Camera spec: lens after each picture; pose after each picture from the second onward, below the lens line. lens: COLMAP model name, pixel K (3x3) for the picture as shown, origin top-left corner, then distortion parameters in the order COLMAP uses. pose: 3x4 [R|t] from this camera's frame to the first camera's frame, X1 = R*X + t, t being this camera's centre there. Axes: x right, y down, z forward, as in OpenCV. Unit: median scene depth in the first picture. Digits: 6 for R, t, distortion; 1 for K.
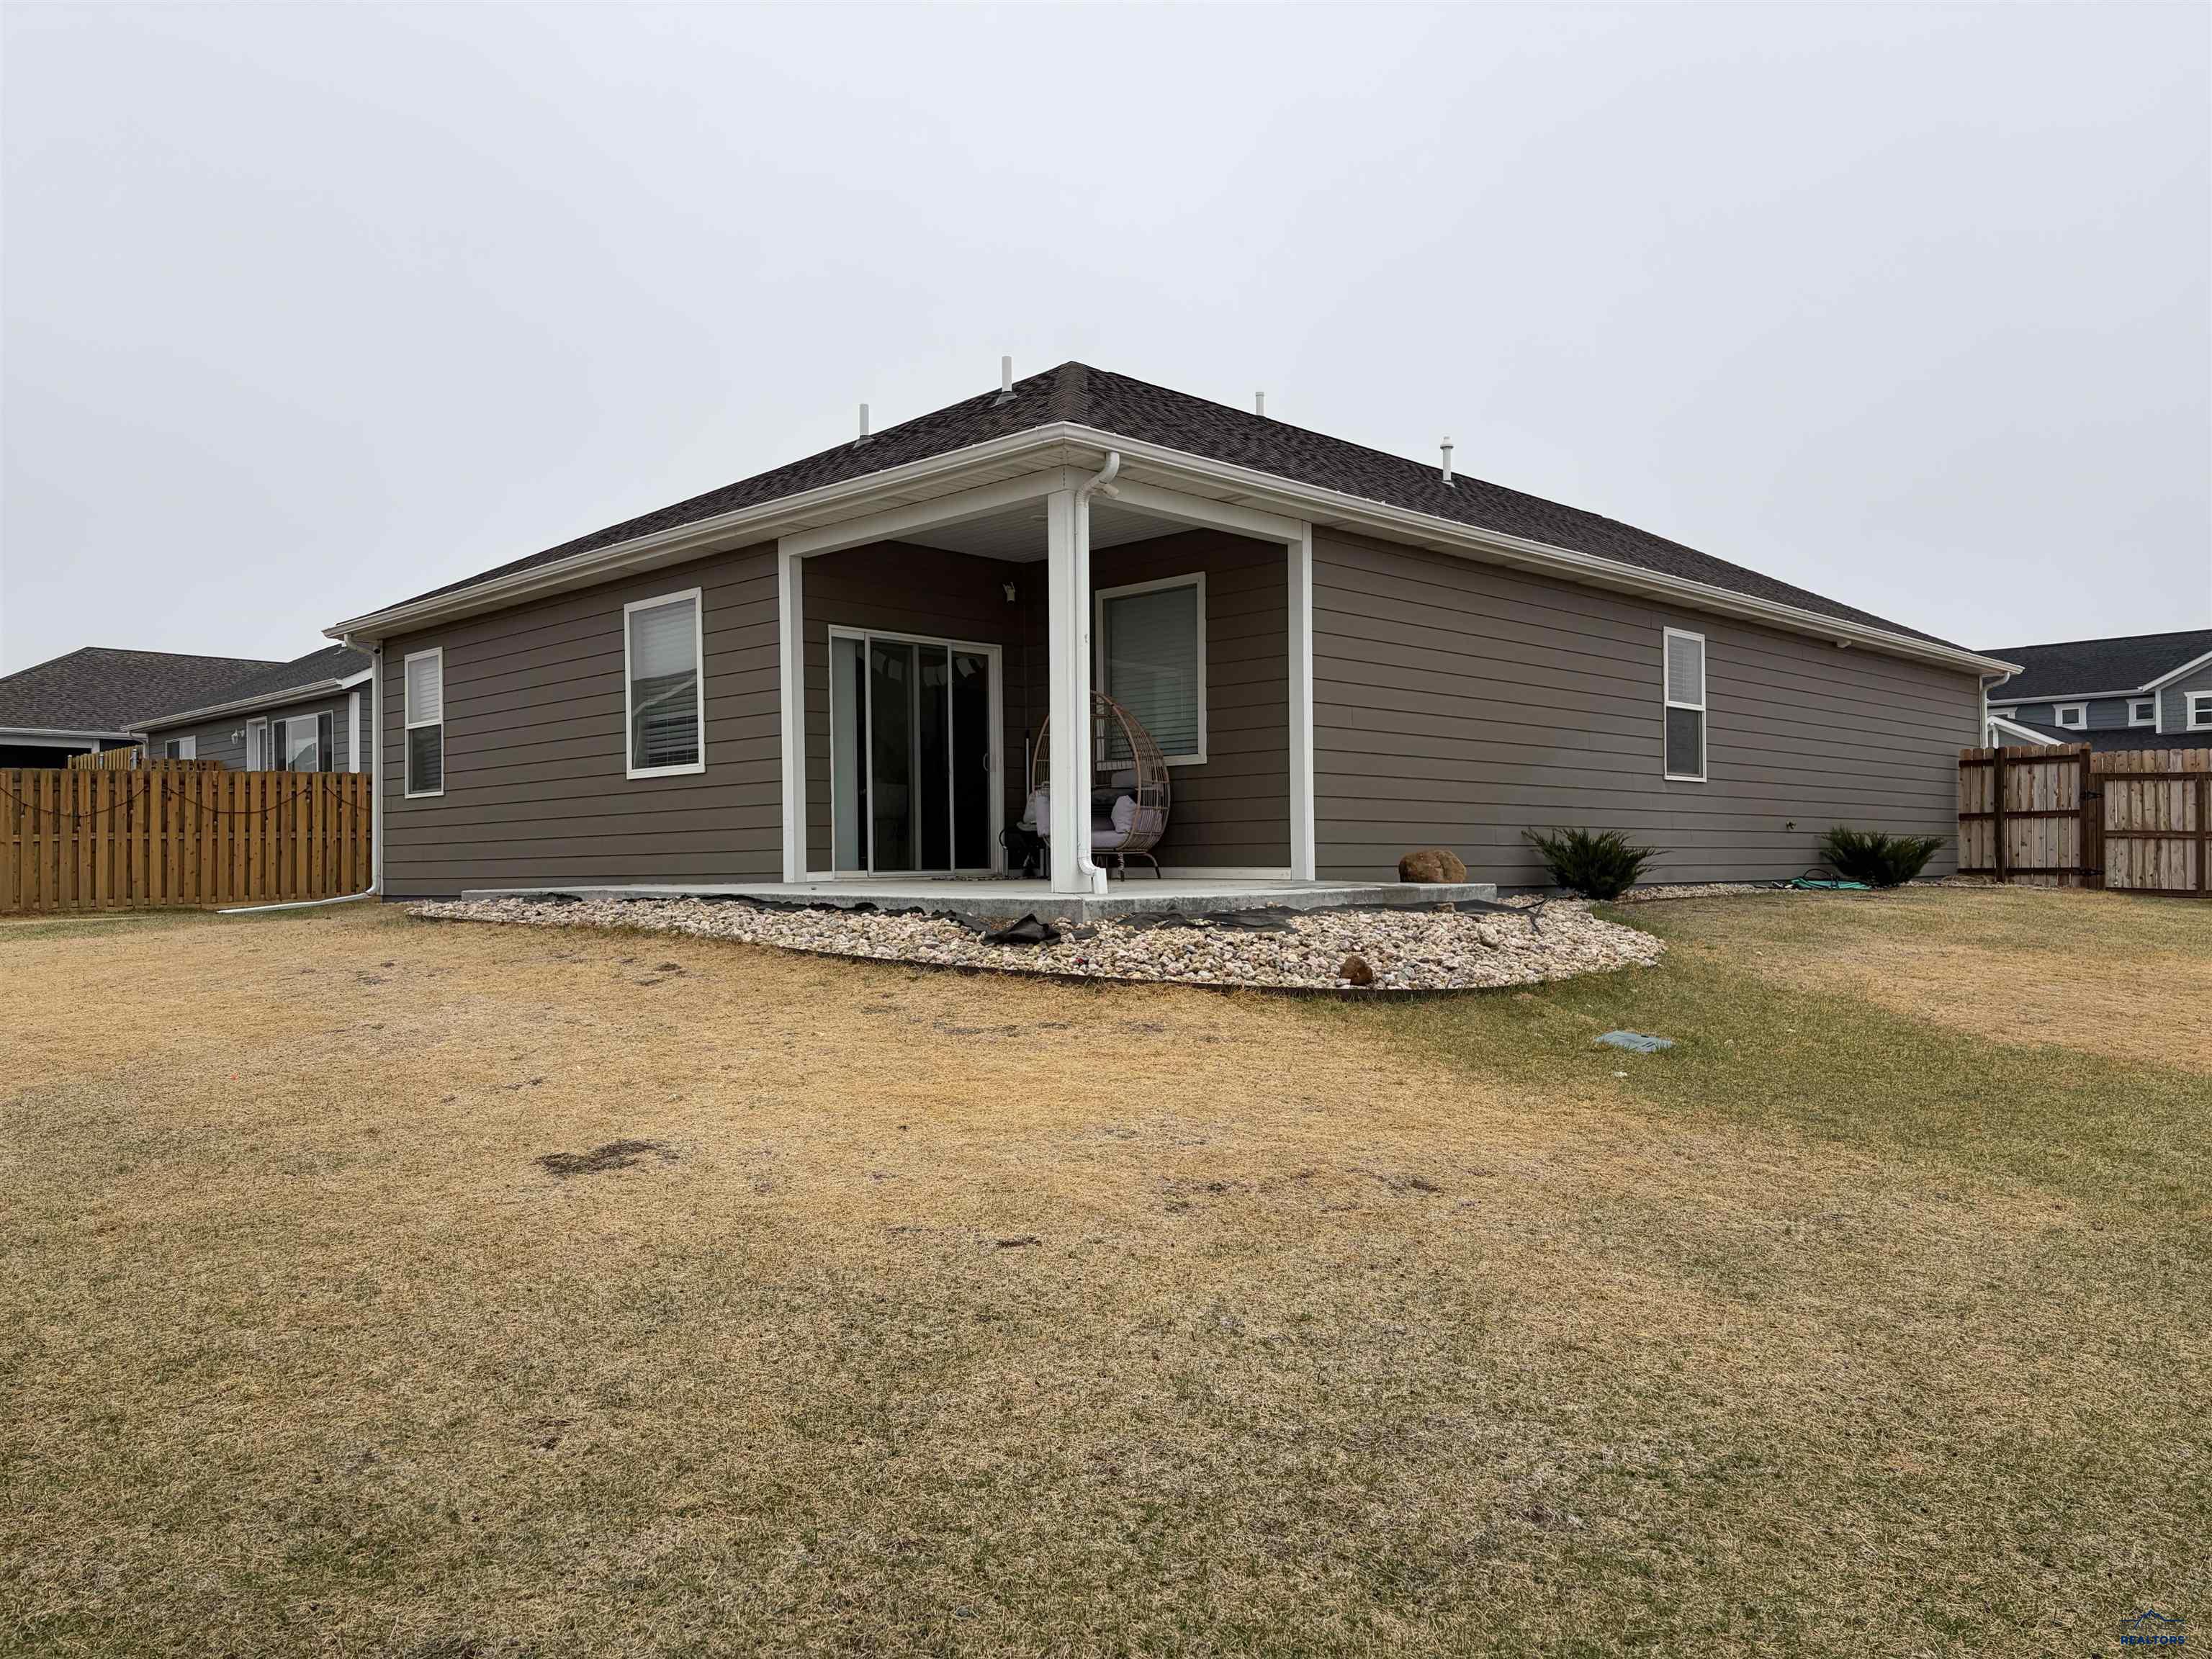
lens RADIAL K [[1676.5, 0, 1108.4], [0, 1676.5, 833.0], [0, 0, 1]] dist [0.043283, 0.002118]
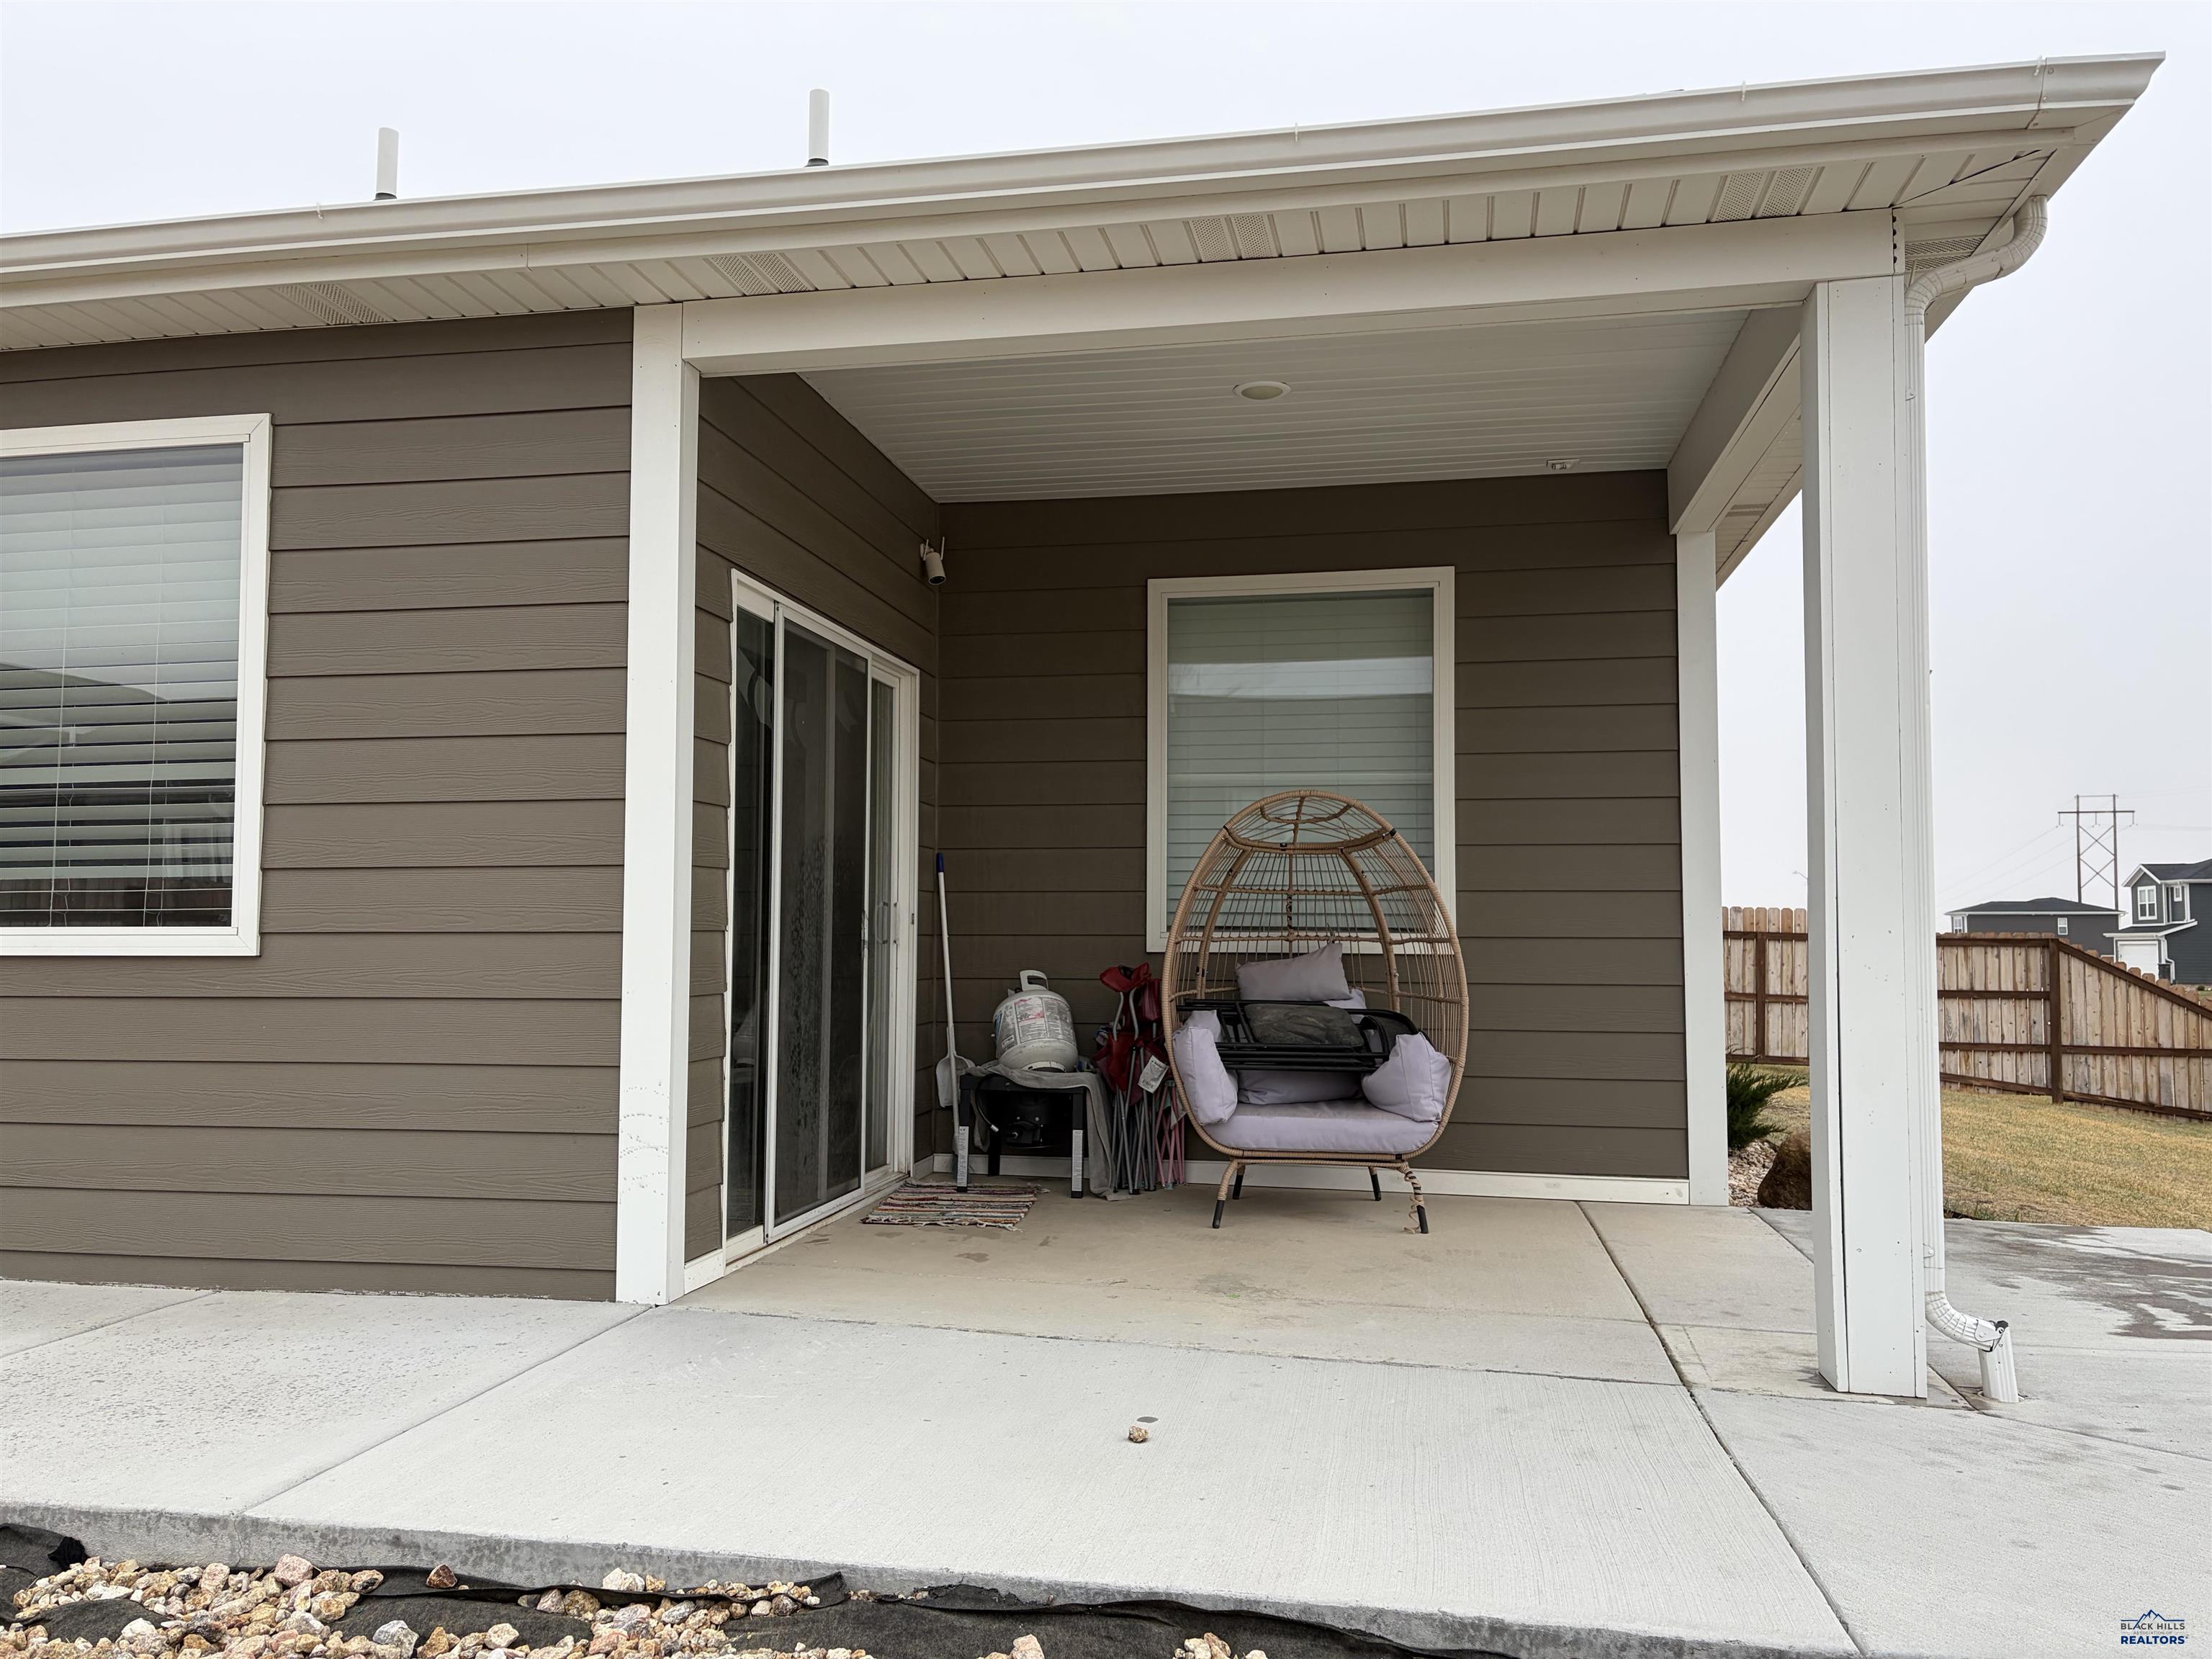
lens RADIAL K [[1676.5, 0, 1098.7], [0, 1676.5, 833.5], [0, 0, 1]] dist [0.043283, 0.002118]
pose [[0.832322, 0.048230, 0.552191, -0.288277], [-0.021094, 0.998242, -0.055394, -0.045111], [-0.553891, 0.034458, 0.831876, 0.618974]]
